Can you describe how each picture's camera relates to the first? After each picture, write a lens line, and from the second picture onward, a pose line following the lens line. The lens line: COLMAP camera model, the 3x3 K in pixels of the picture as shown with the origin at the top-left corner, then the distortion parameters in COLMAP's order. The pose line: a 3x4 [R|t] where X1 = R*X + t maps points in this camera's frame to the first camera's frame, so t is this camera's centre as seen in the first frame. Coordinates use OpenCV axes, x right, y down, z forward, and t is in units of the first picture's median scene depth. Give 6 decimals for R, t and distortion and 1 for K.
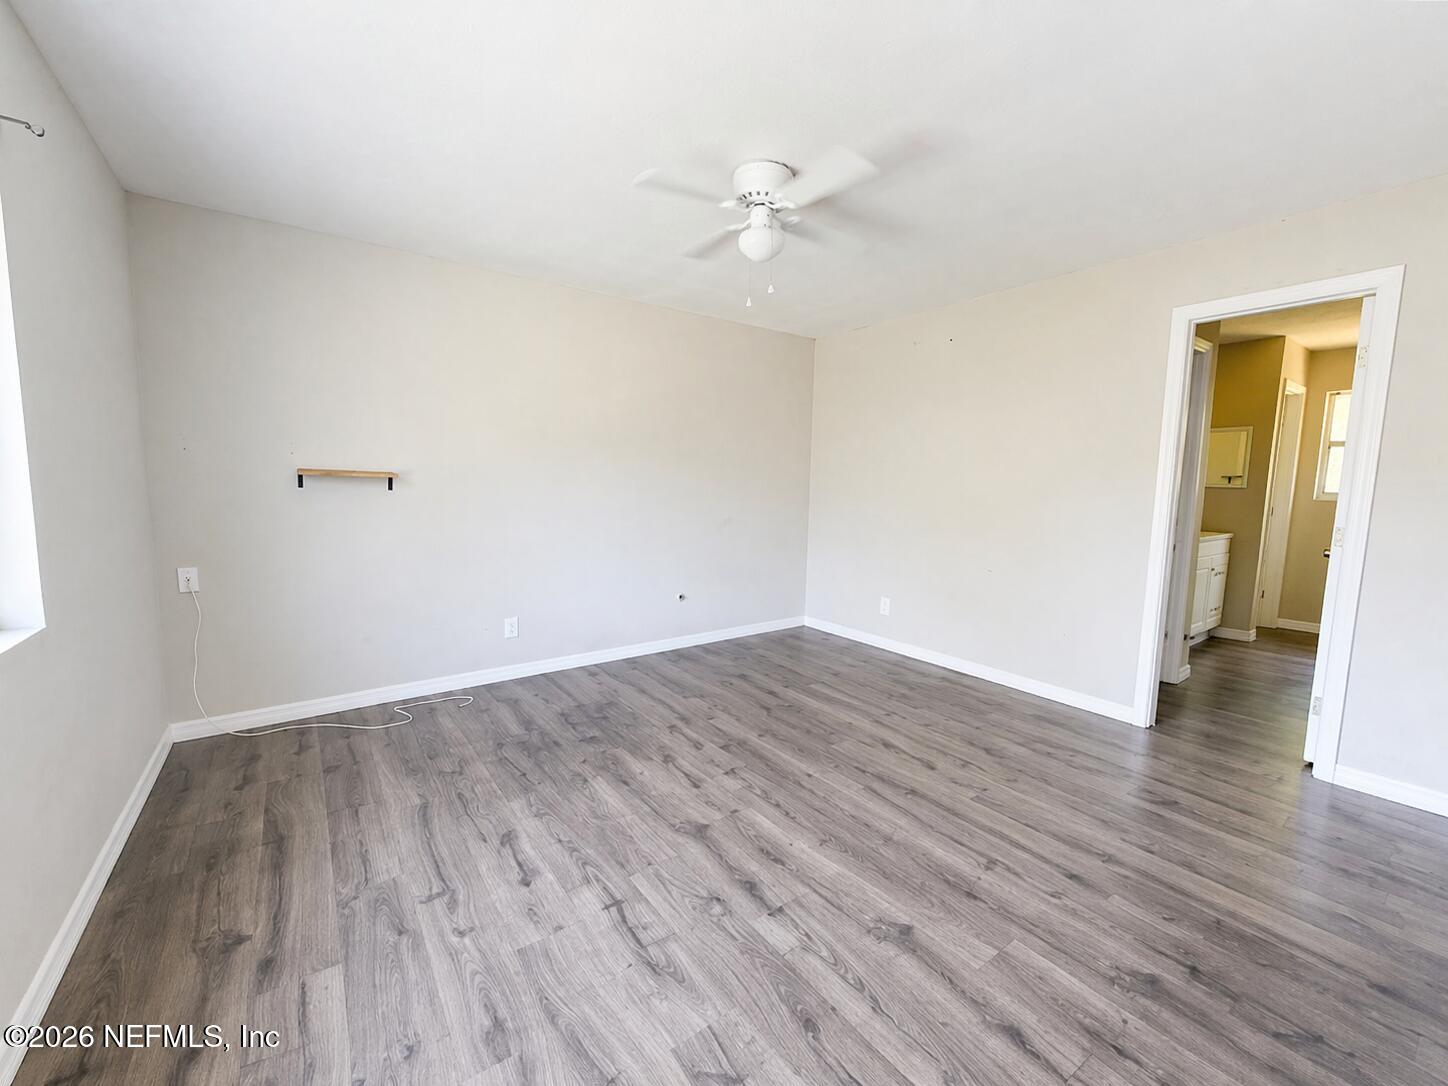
lens RADIAL K [[588.2, 0, 723.4], [0, 588.2, 539.5], [0, 0, 1]] dist [-0.000454, 0.000366]
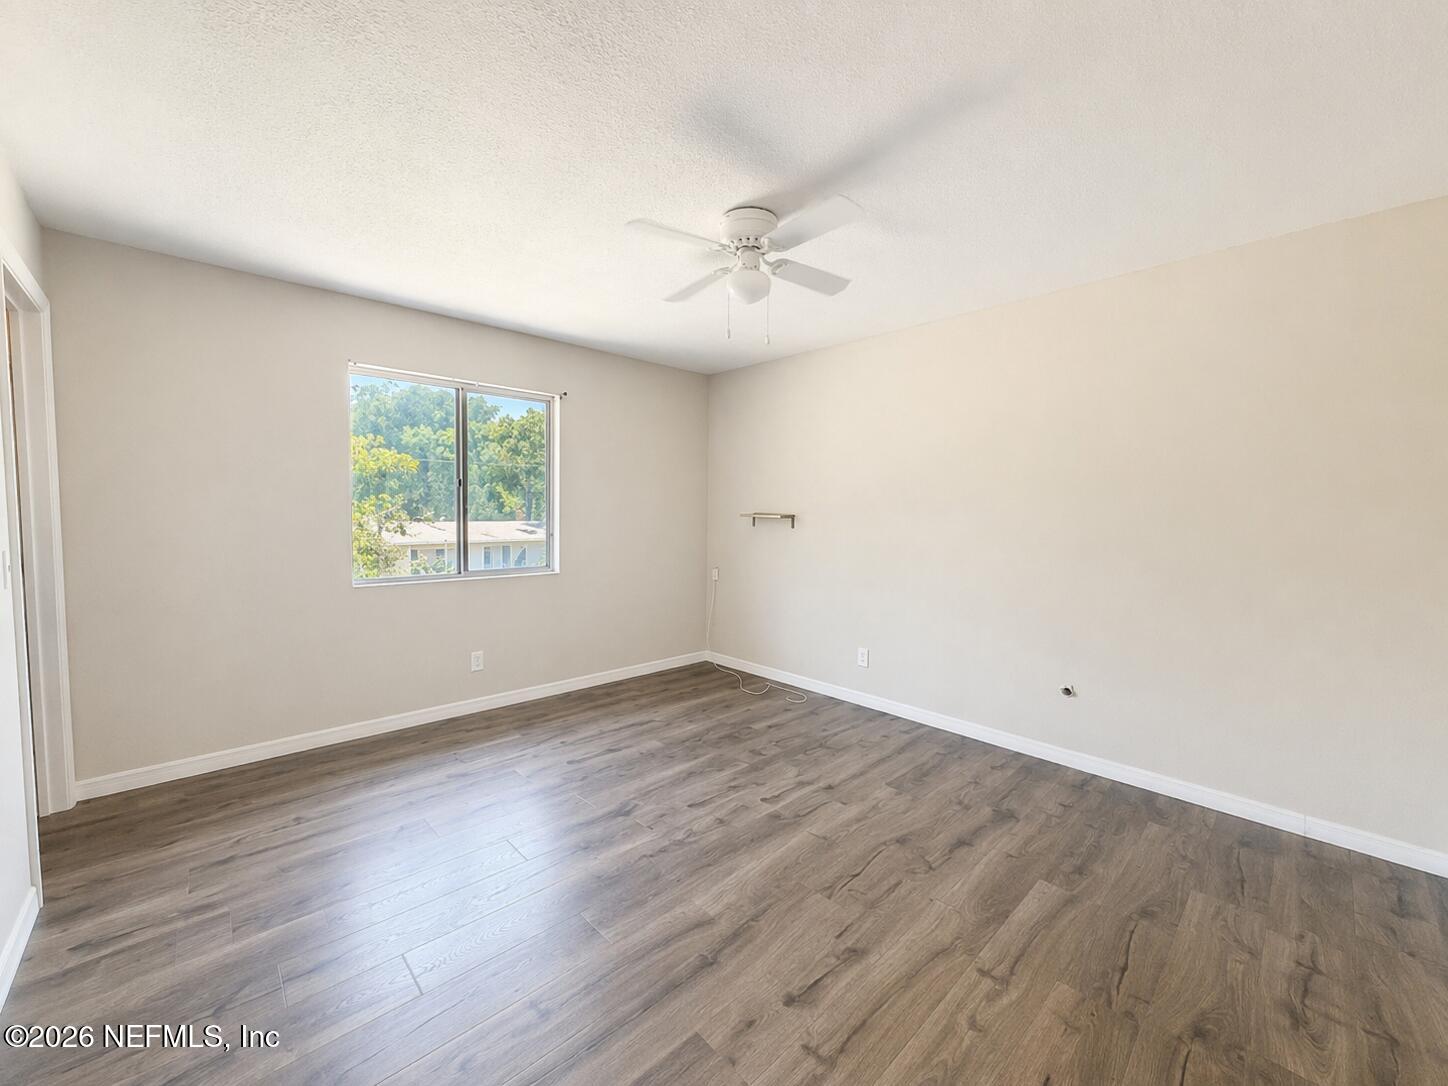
lens RADIAL K [[588.2, 0, 723.4], [0, 588.2, 539.5], [0, 0, 1]] dist [-0.000454, 0.000366]
pose [[0.114510, 0.037968, -0.992696, 0.843636], [-0.109282, 0.993686, 0.025400, -0.081863], [0.987393, 0.105575, 0.117936, 0.737036]]
